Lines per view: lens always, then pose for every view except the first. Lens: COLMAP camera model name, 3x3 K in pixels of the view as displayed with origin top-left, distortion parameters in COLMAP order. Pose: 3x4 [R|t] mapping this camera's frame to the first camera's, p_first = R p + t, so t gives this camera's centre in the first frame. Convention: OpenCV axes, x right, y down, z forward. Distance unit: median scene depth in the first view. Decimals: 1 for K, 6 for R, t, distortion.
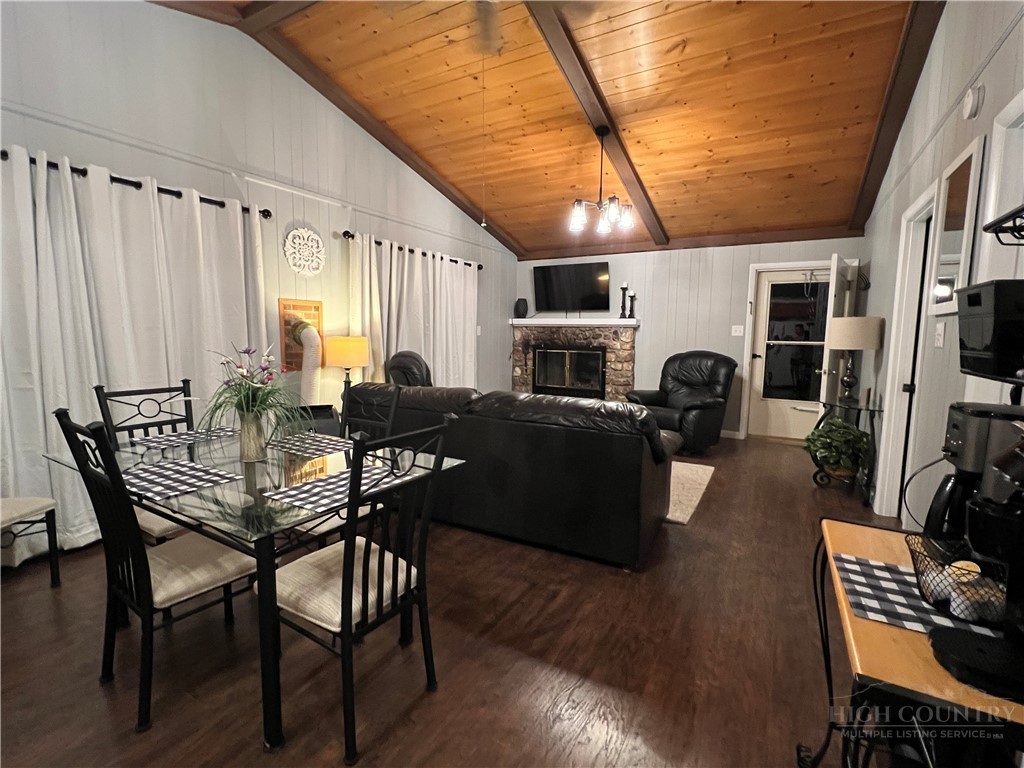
lens RADIAL K [[475.7, 0, 509.6], [0, 475.7, 385.6], [0, 0, 1]] dist [0.000874, 0.000070]
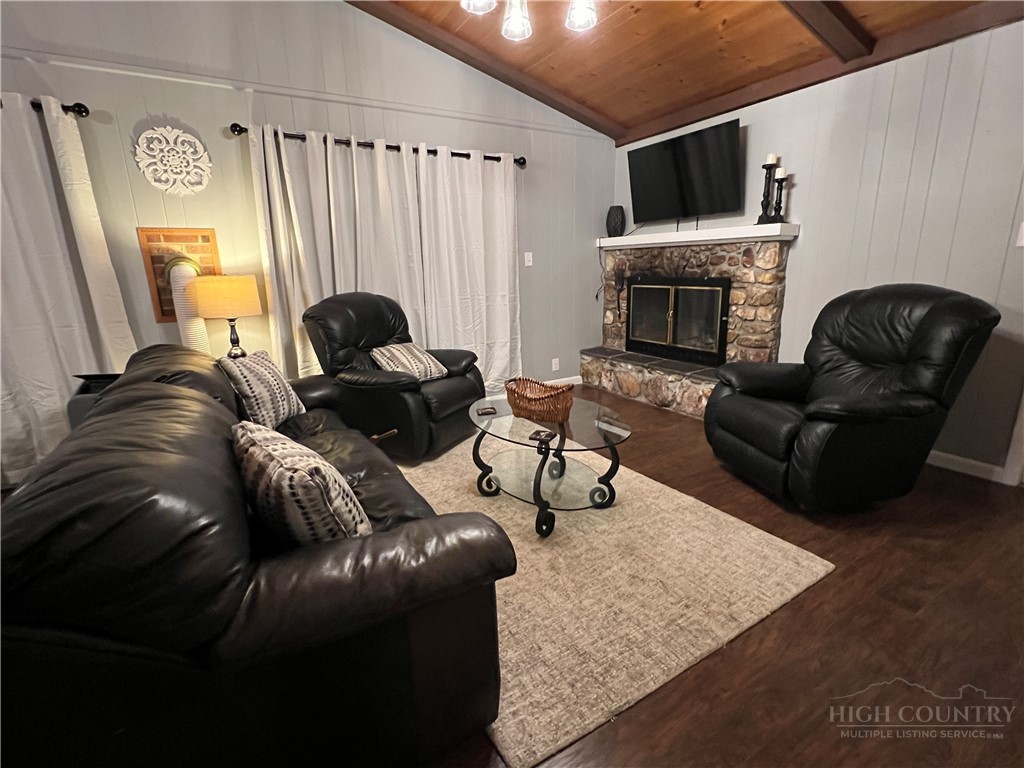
lens RADIAL K [[475.7, 0, 511.8], [0, 475.7, 385.5], [0, 0, 1]] dist [0.000874, 0.000070]
pose [[0.869838, 0.087979, -0.485429, 0.269287], [-0.019632, 0.989363, 0.144134, -0.032032], [0.492947, -0.115844, 0.862313, 0.366114]]
